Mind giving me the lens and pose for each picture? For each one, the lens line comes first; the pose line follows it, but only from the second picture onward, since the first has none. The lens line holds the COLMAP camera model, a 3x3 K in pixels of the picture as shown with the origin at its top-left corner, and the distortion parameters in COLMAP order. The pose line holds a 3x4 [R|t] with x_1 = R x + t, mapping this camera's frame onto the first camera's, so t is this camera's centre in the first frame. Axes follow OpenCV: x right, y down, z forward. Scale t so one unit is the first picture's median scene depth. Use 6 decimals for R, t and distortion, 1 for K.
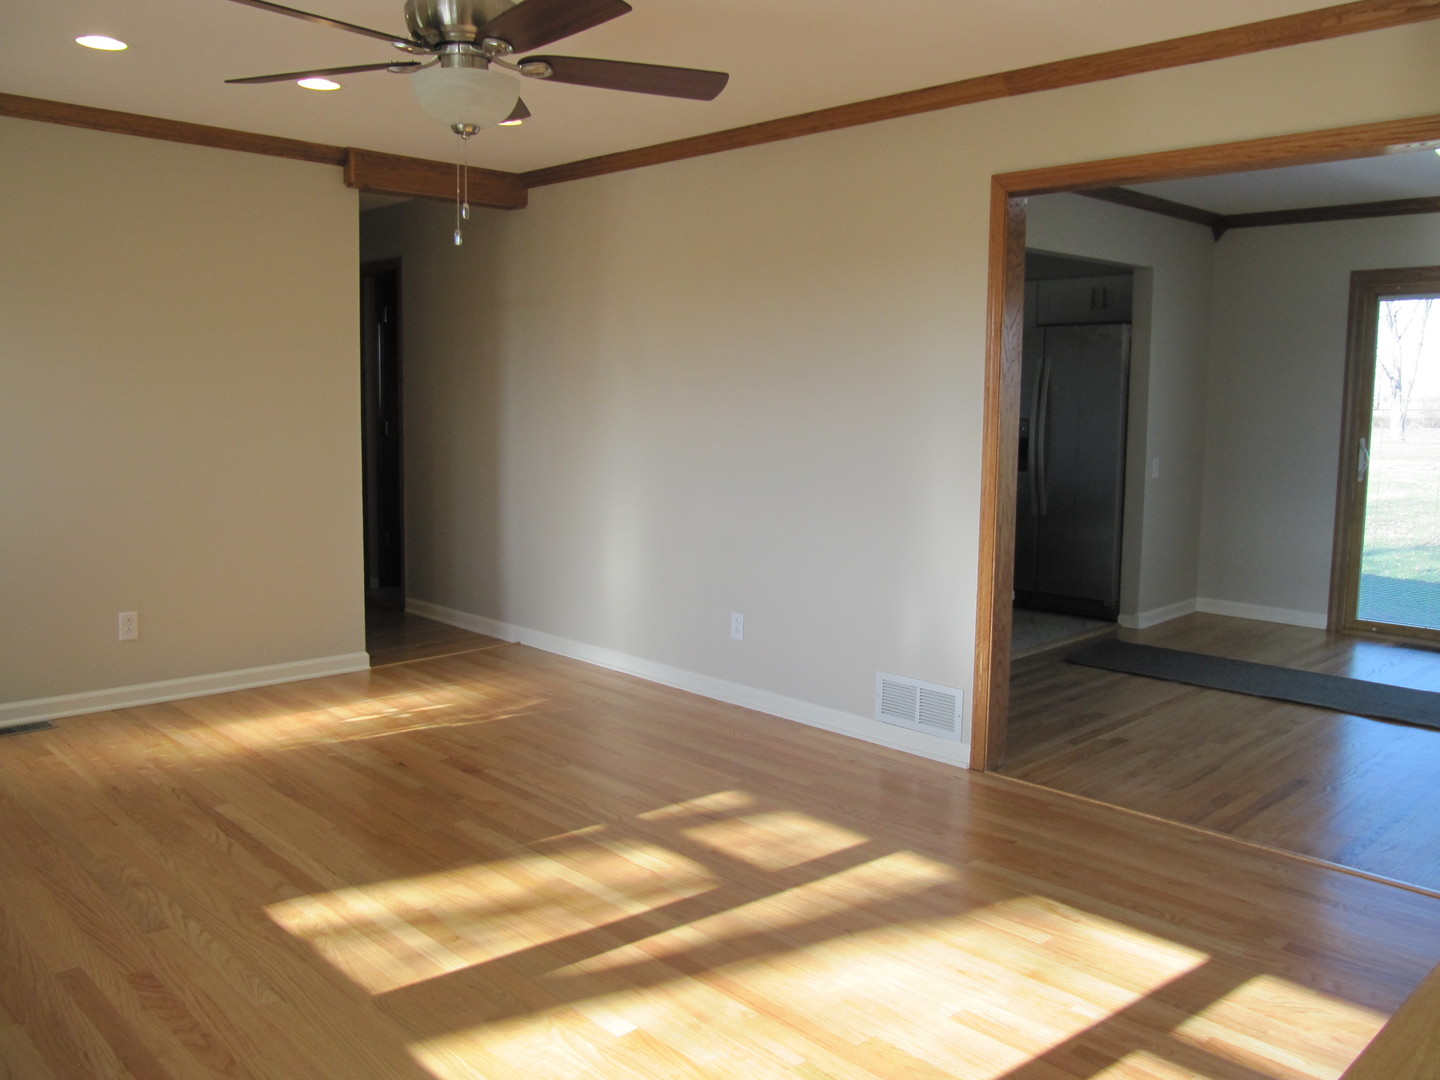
lens RADIAL K [[1169.2, 0, 708.6], [0, 1169.2, 516.4], [0, 0, 1]] dist [-0.048364, 0.003253]
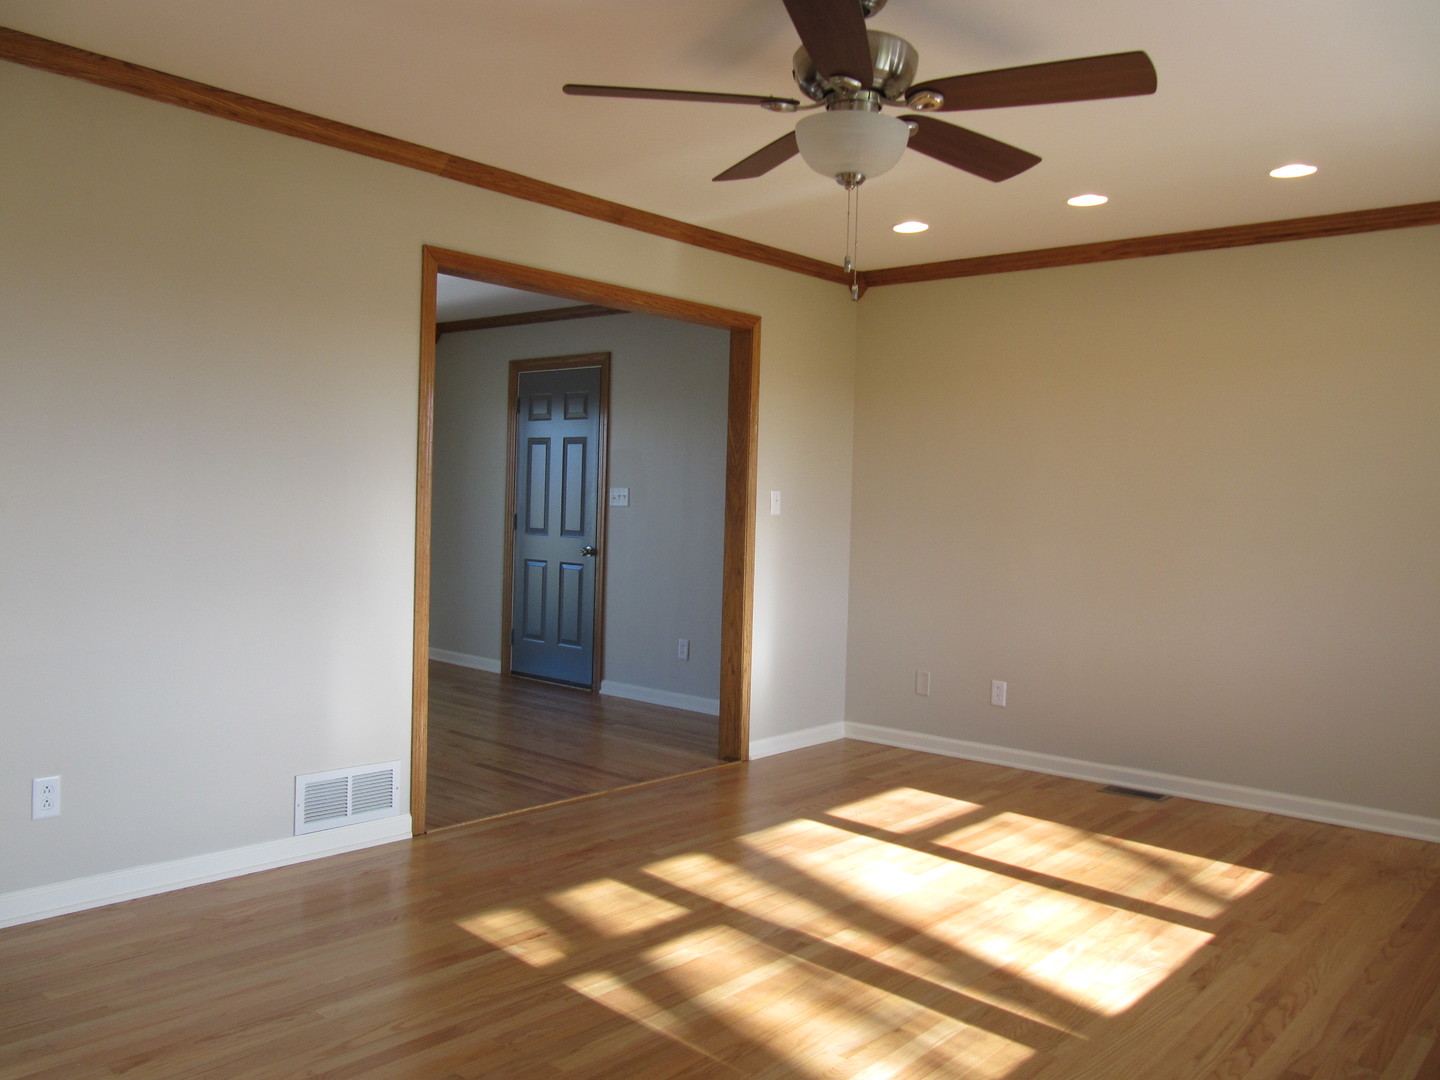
lens RADIAL K [[1169.2, 0, 708.6], [0, 1169.2, 516.4], [0, 0, 1]] dist [-0.048364, 0.003253]
pose [[-0.078752, -0.029437, 0.996460, -0.774277], [0.073962, 0.996637, 0.035287, -0.069655], [-0.994147, 0.076479, -0.076309, 0.814213]]
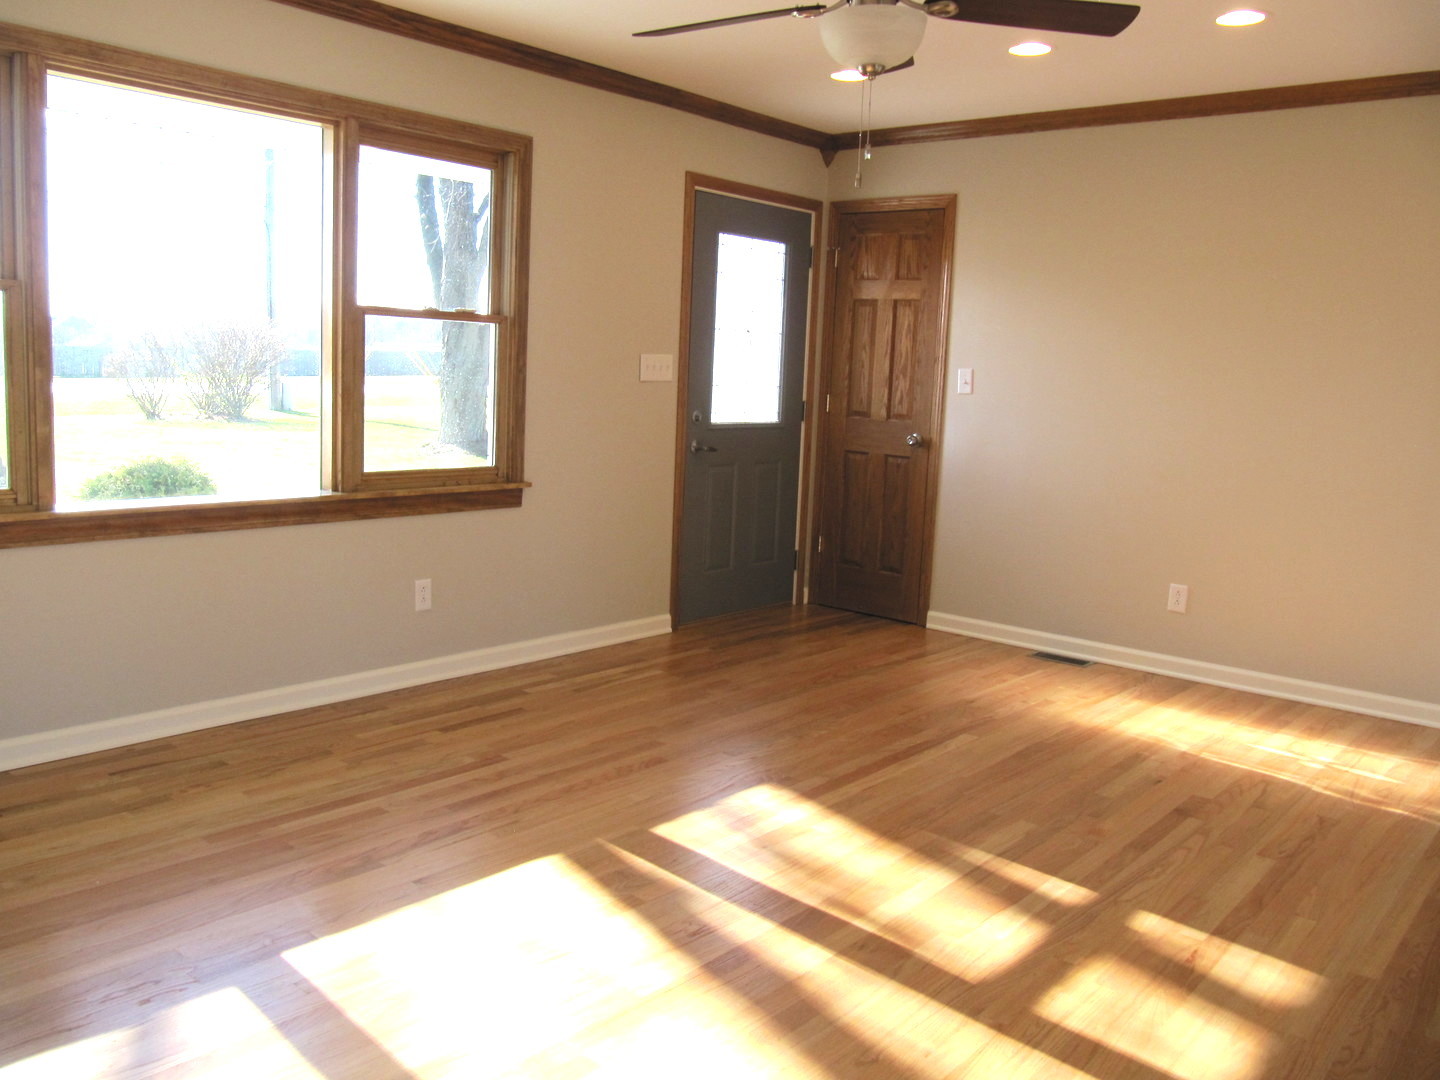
lens RADIAL K [[1169.2, 0, 708.6], [0, 1169.2, 516.4], [0, 0, 1]] dist [-0.048364, 0.003253]
pose [[0.088880, 0.112663, -0.989650, 0.544883], [-0.140320, 0.985090, 0.099542, -0.023767], [0.986109, 0.130021, 0.103364, 0.546503]]
